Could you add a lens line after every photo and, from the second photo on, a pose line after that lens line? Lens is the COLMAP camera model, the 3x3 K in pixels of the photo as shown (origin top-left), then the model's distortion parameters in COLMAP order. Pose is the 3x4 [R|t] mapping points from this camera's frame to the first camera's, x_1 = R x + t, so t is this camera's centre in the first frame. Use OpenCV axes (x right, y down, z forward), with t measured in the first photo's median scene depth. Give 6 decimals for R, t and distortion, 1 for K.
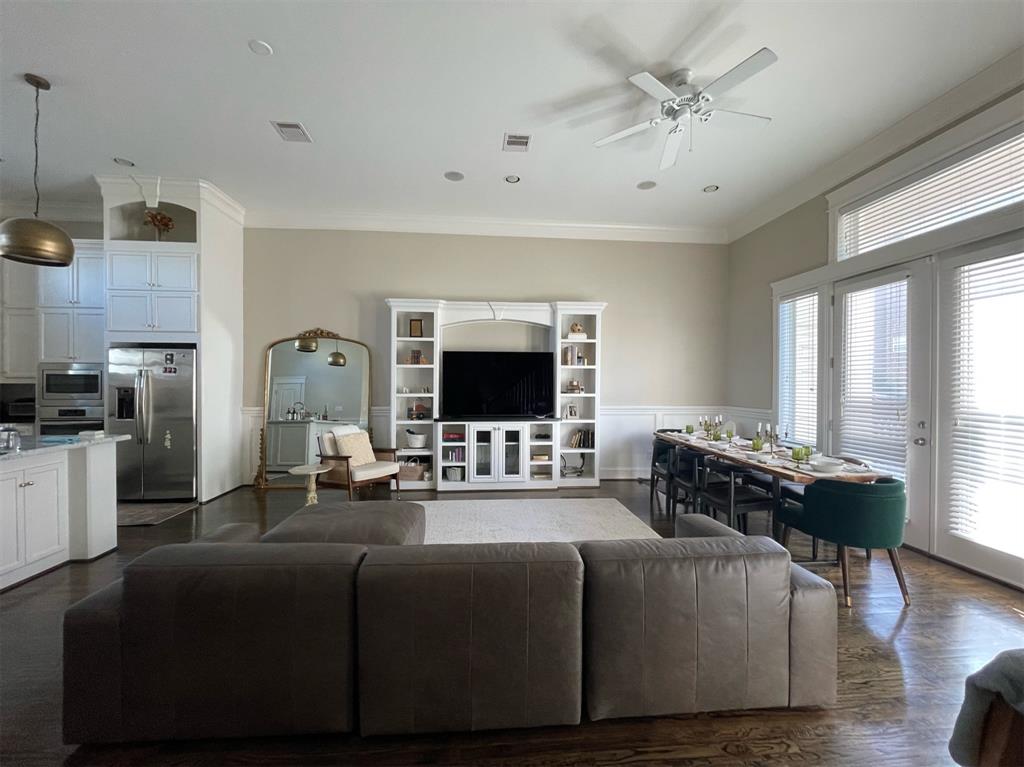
lens RADIAL K [[408.5, 0, 506.8], [0, 408.5, 384.4], [0, 0, 1]] dist [-0.001361, -0.001518]
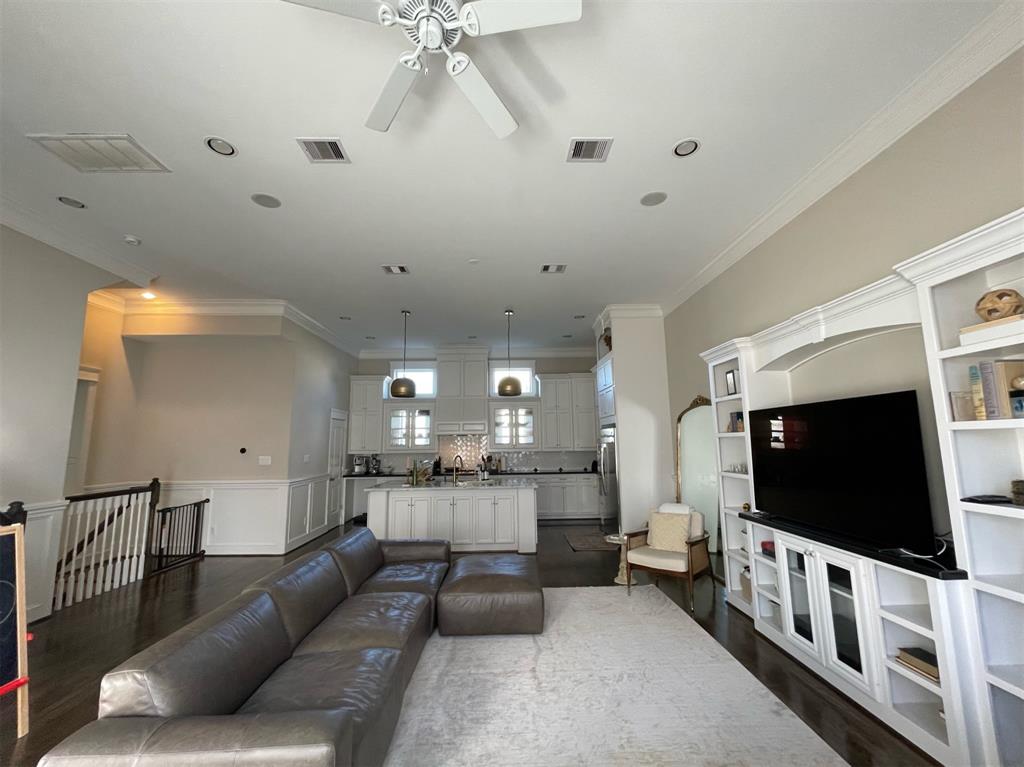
lens RADIAL K [[408.5, 0, 511.6], [0, 408.5, 384.0], [0, 0, 1]] dist [-0.001361, -0.001518]
pose [[-0.062407, -0.142434, -0.987835, 0.540975], [0.013874, 0.989545, -0.143557, -0.034925], [0.997954, -0.022664, -0.059778, 0.655843]]
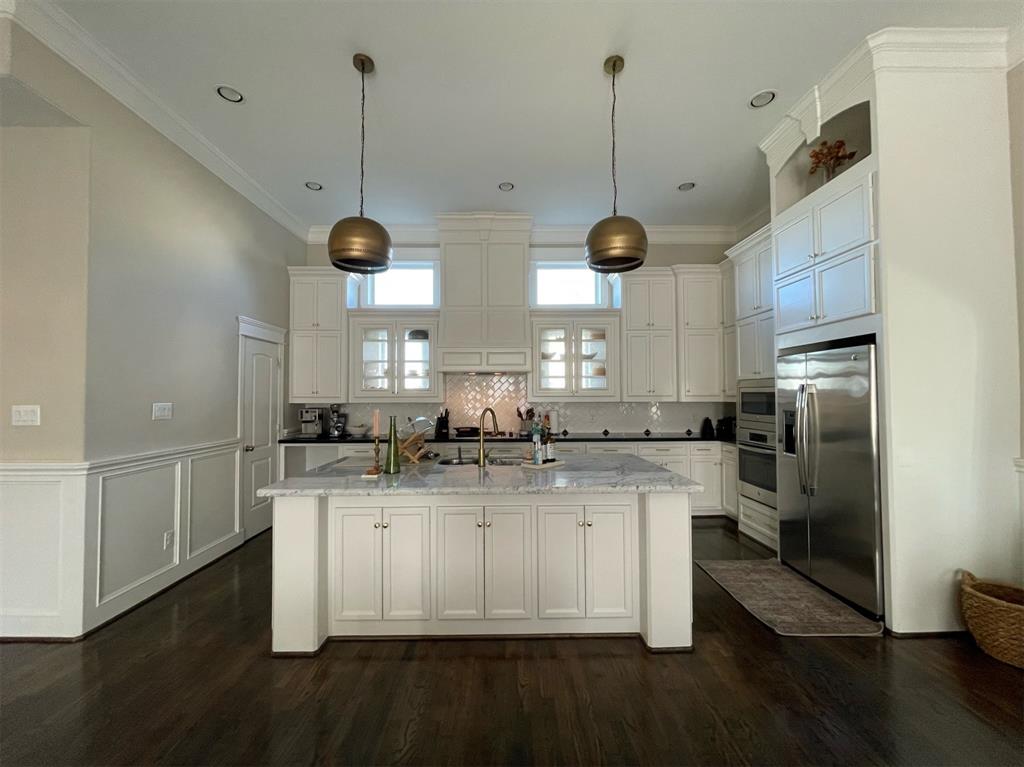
lens RADIAL K [[408.5, 0, 508.9], [0, 408.5, 387.0], [0, 0, 1]] dist [-0.001361, -0.001518]
pose [[-0.076264, -0.023878, -0.996802, -0.155046], [0.003628, 0.999700, -0.024225, -0.014702], [0.997081, -0.005464, -0.076155, 0.482262]]
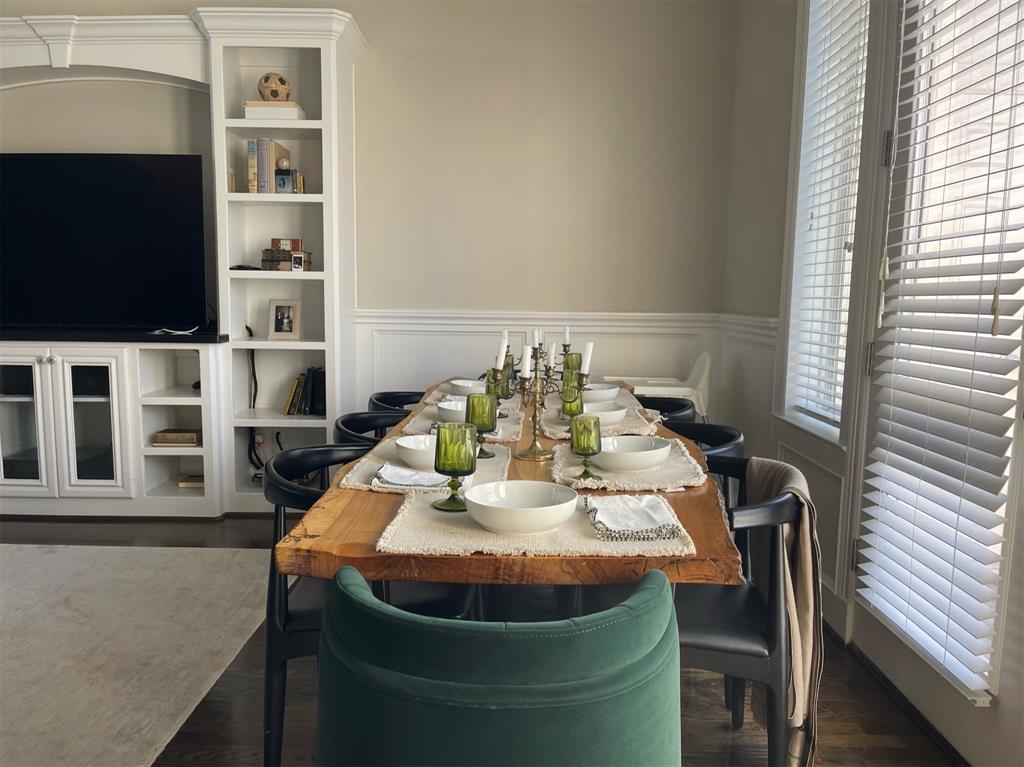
lens RADIAL K [[767.3, 0, 513.9], [0, 767.3, 394.0], [0, 0, 1]] dist [0.007059, -0.023807]
pose [[0.996593, 0.020862, -0.079798, 0.465934], [-0.010946, 0.992378, 0.122742, 0.047443], [0.081751, -0.121450, 0.989225, 0.325528]]
